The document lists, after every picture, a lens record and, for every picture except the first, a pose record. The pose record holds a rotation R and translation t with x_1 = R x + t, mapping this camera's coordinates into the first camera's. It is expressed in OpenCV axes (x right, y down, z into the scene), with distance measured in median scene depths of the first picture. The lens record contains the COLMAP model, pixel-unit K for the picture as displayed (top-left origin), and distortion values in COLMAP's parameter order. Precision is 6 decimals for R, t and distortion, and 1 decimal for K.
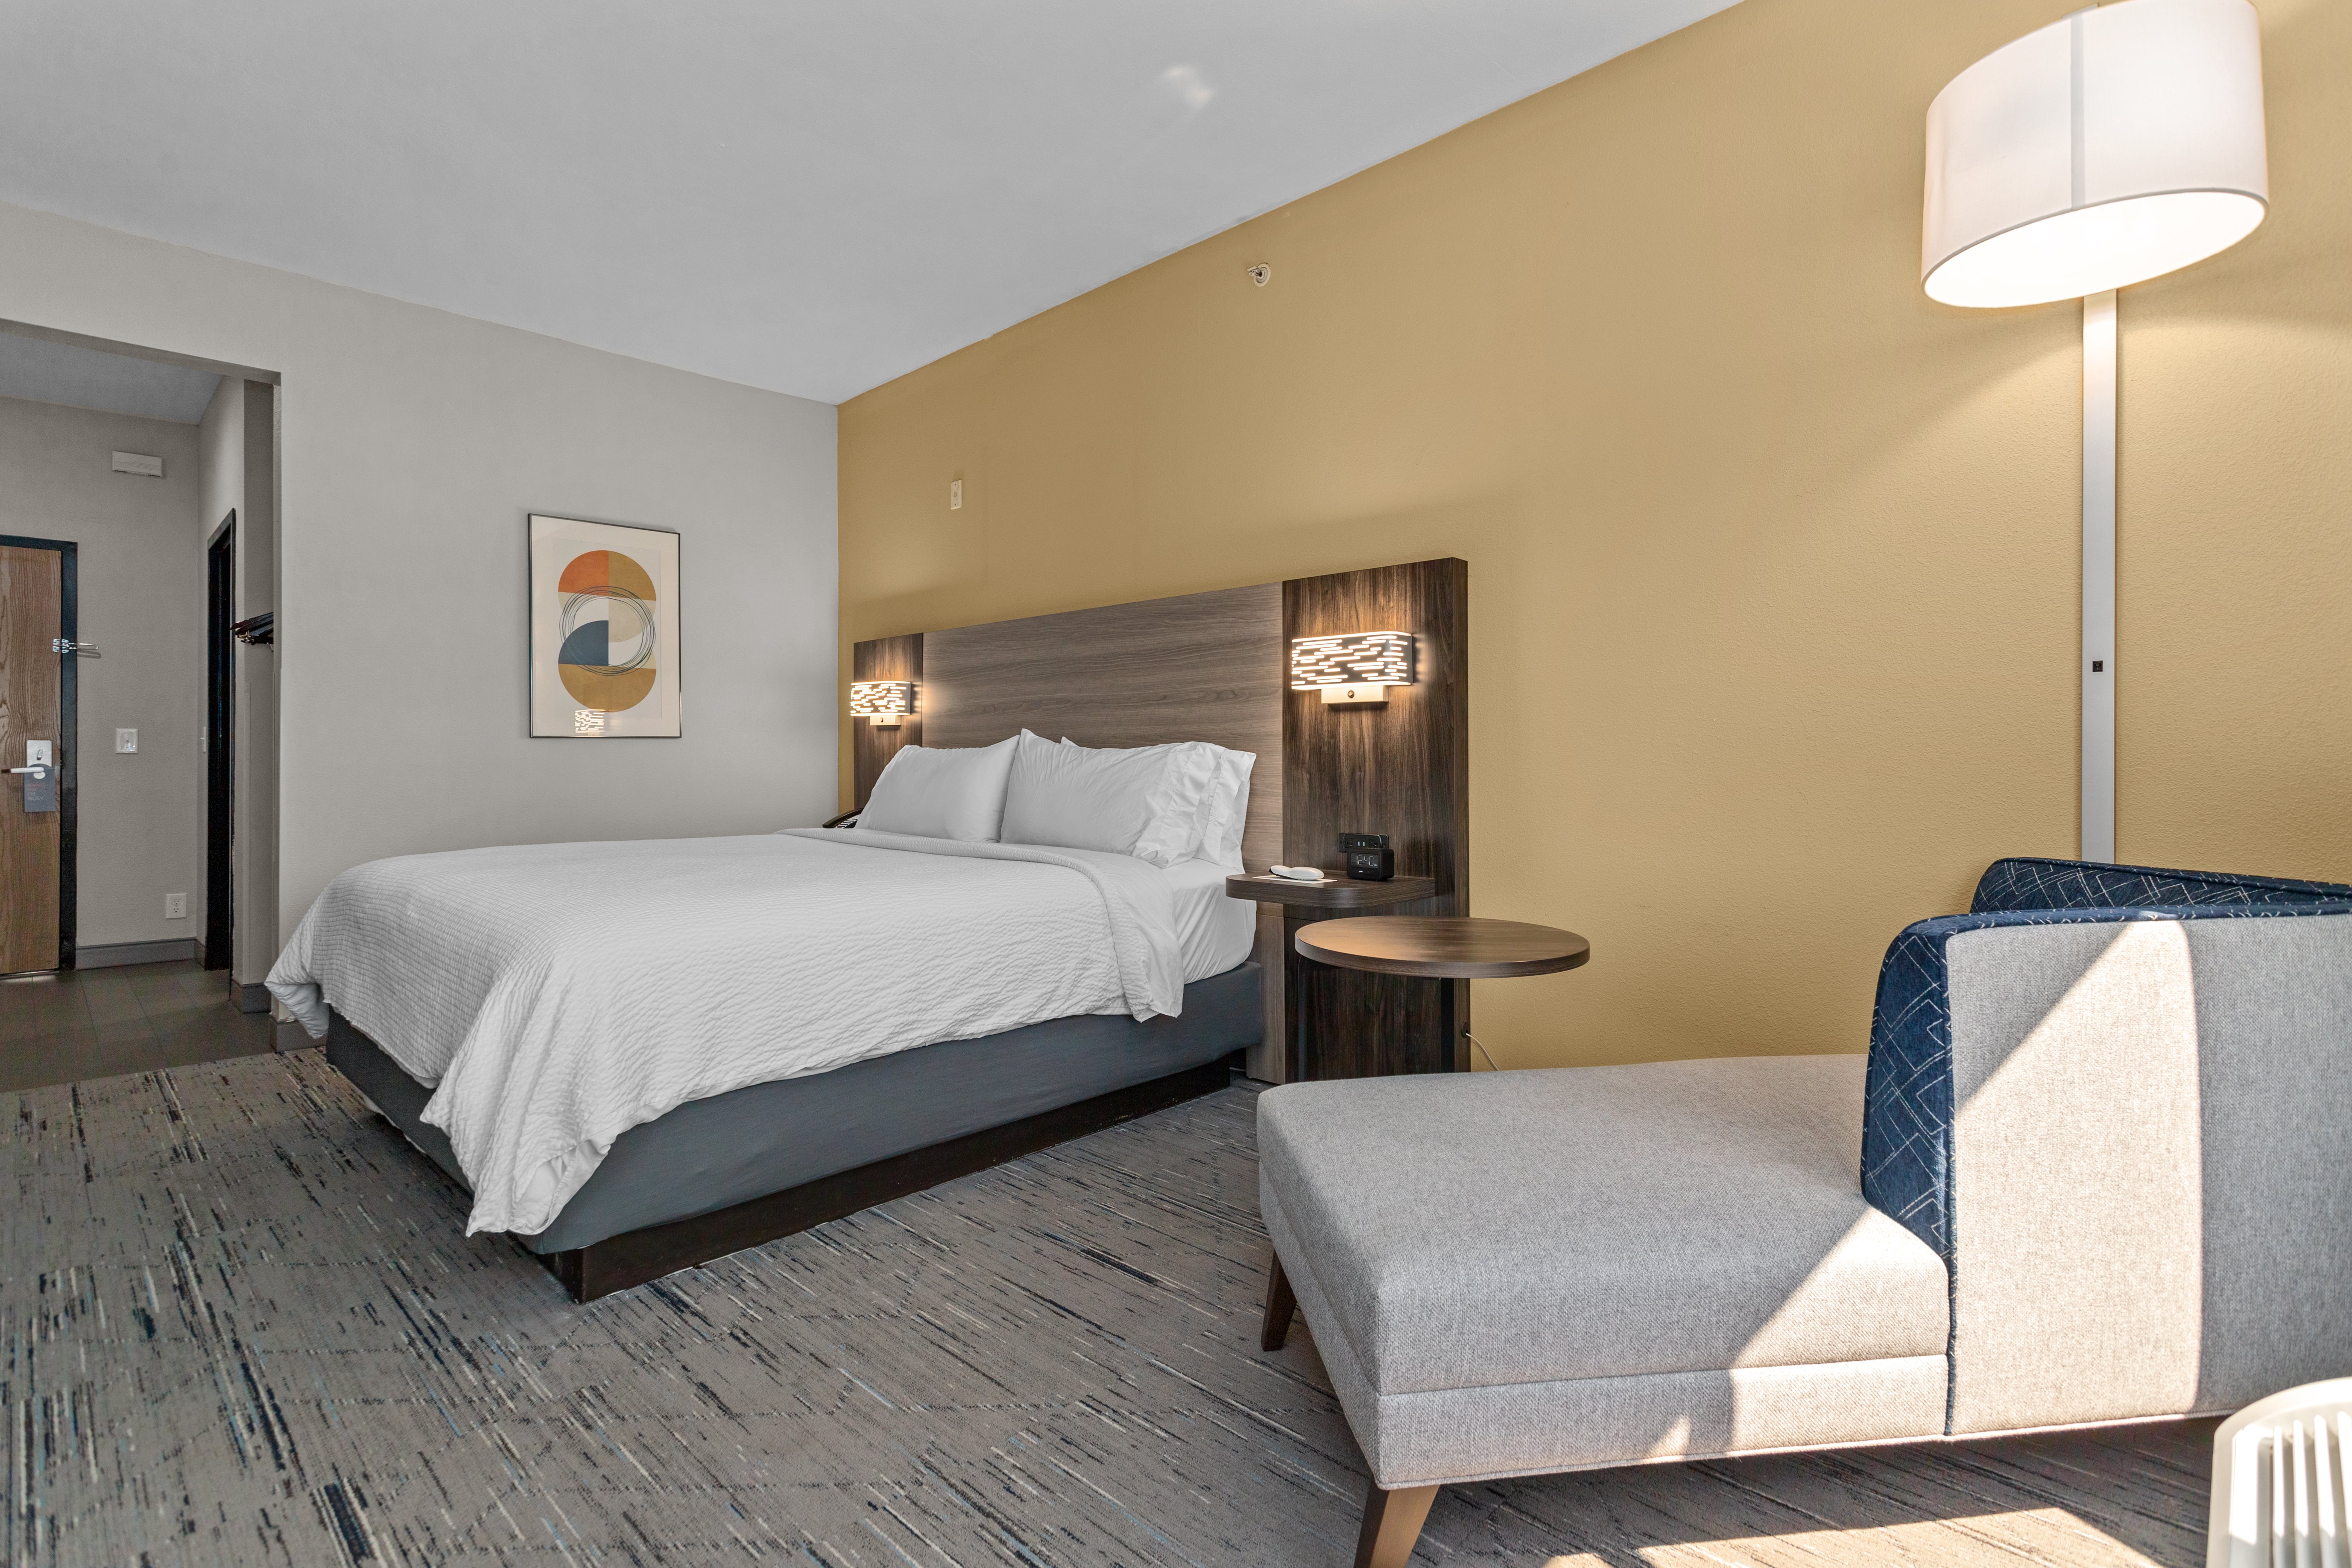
lens RADIAL K [[1123.0, 0, 1180.1], [0, 1123.0, 752.1], [0, 0, 1]] dist [0.002044, -0.000312]
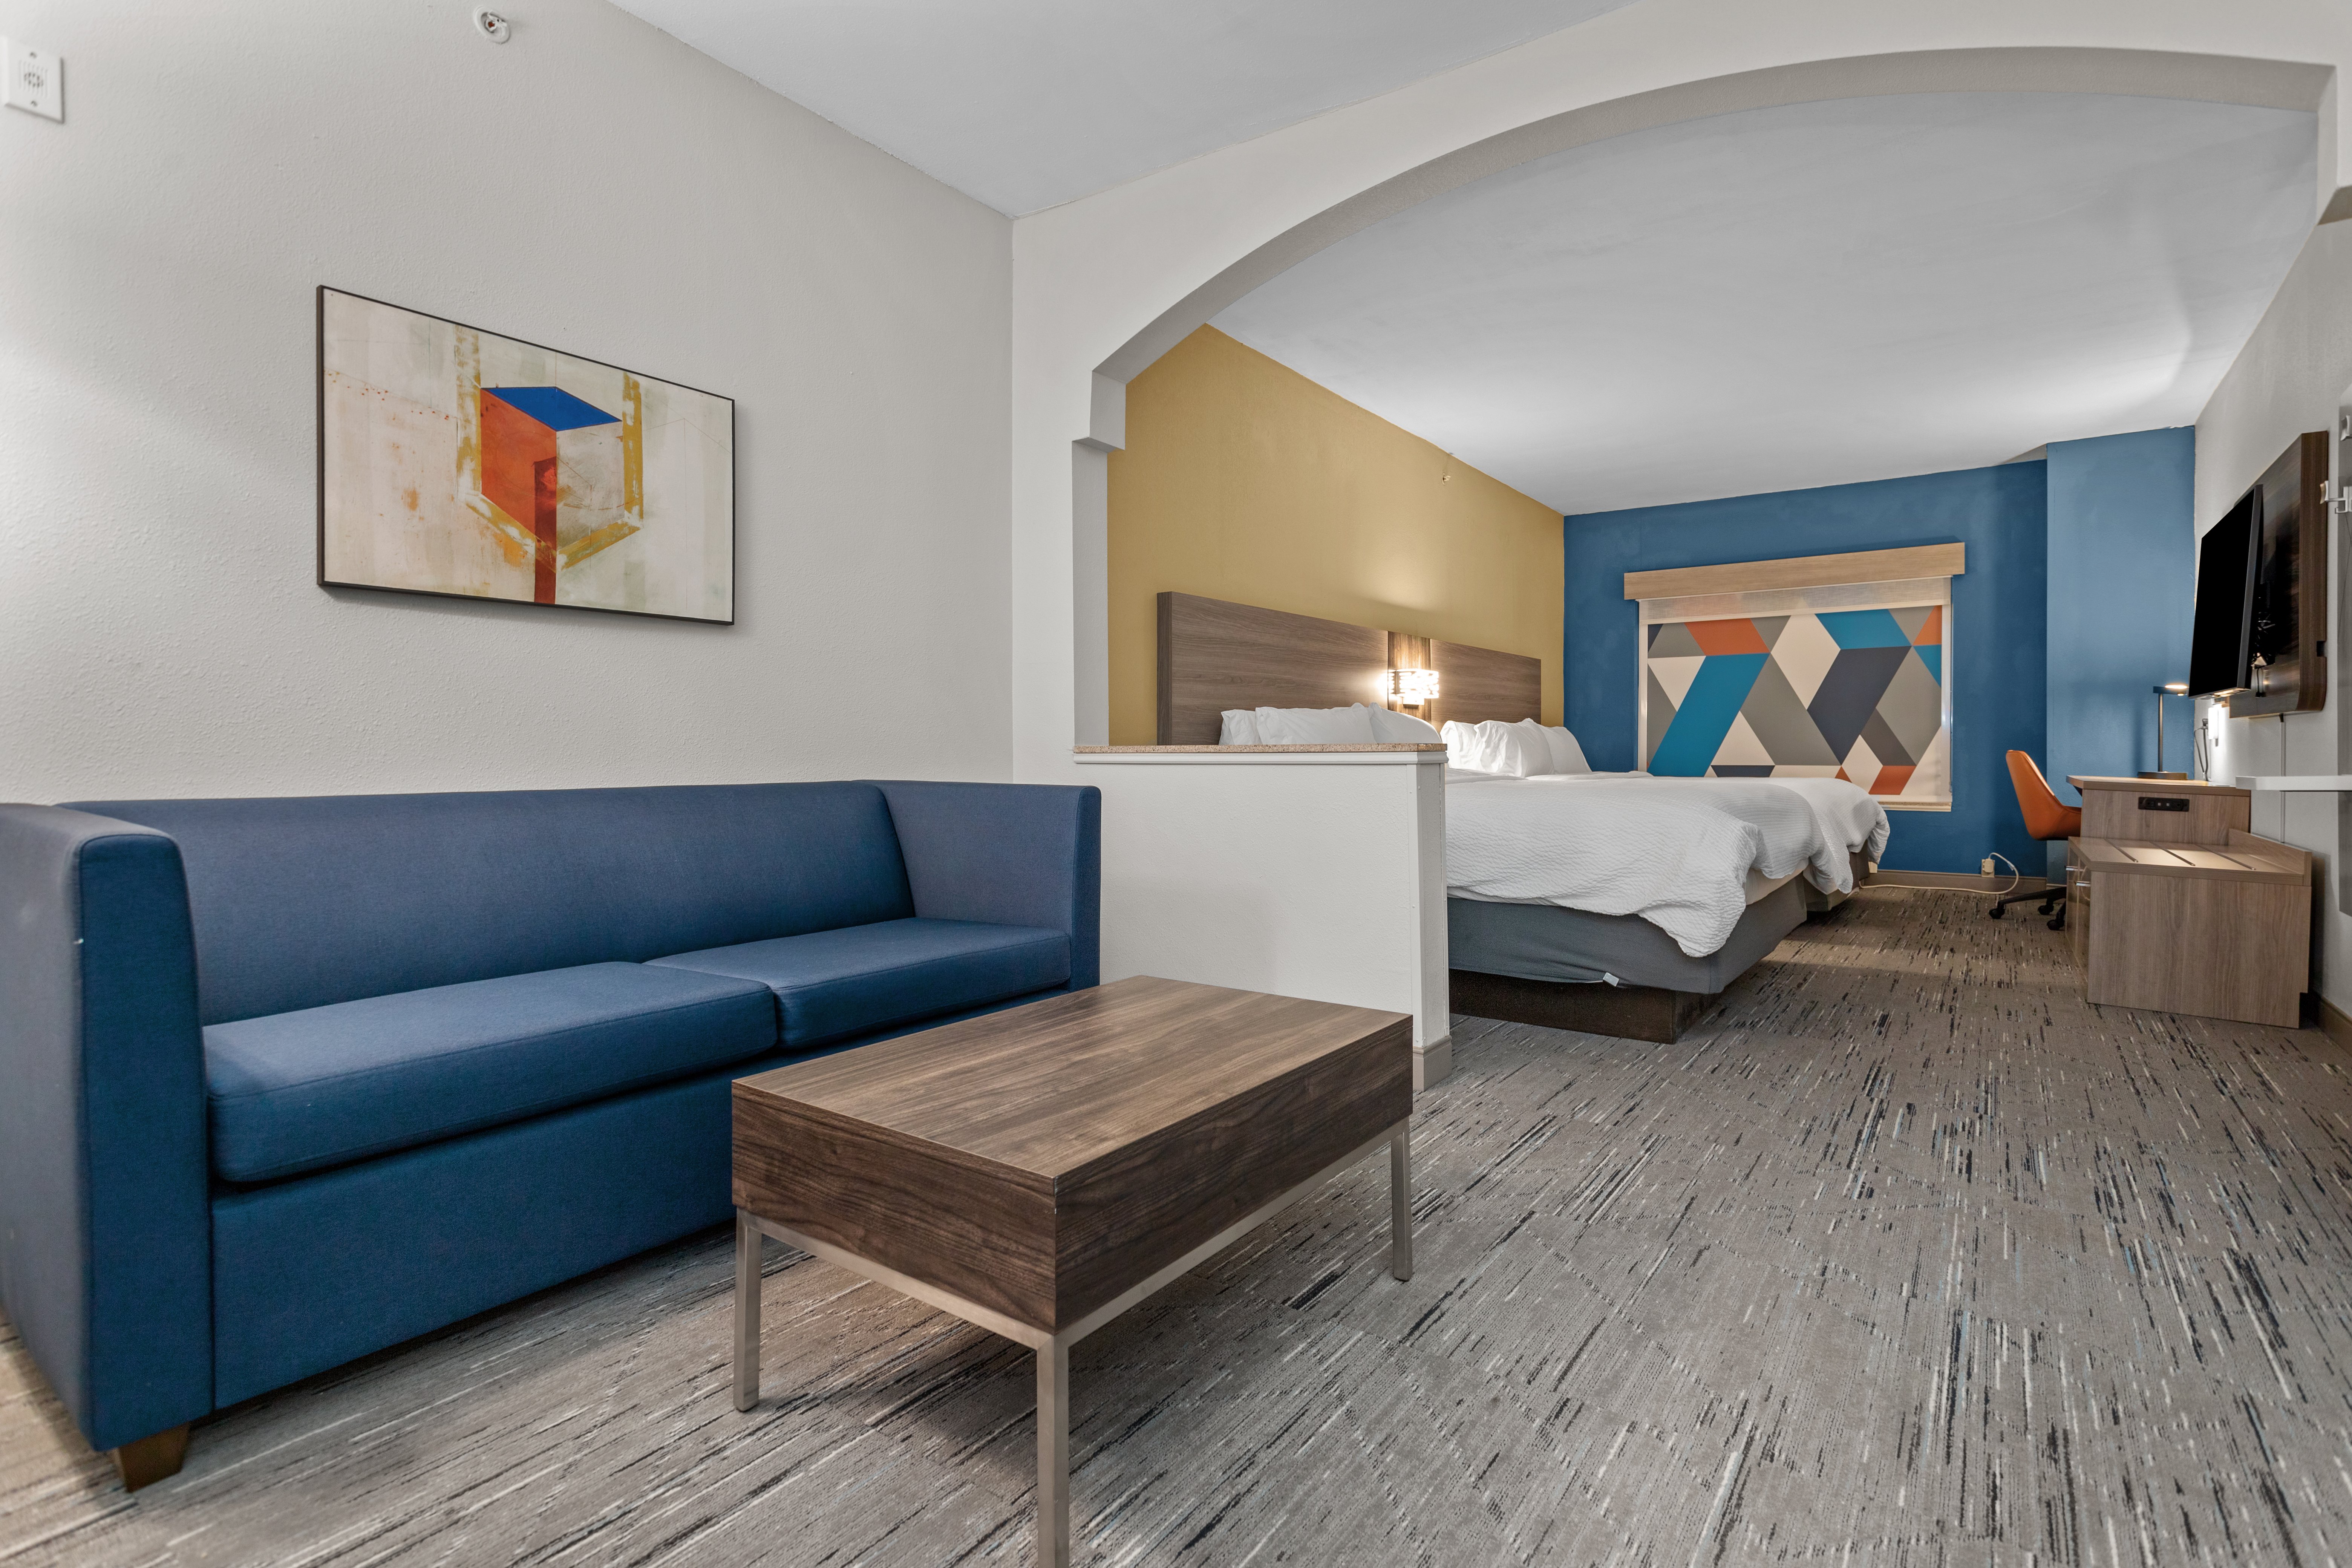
lens RADIAL K [[1123.0, 0, 1180.1], [0, 1123.0, 752.1], [0, 0, 1]] dist [0.002044, -0.000312]
pose [[-0.135524, 0.004512, 0.990764, -1.634614], [0.000476, 0.999990, -0.004489, 0.049214], [-0.990774, -0.000137, -0.135524, 1.564357]]
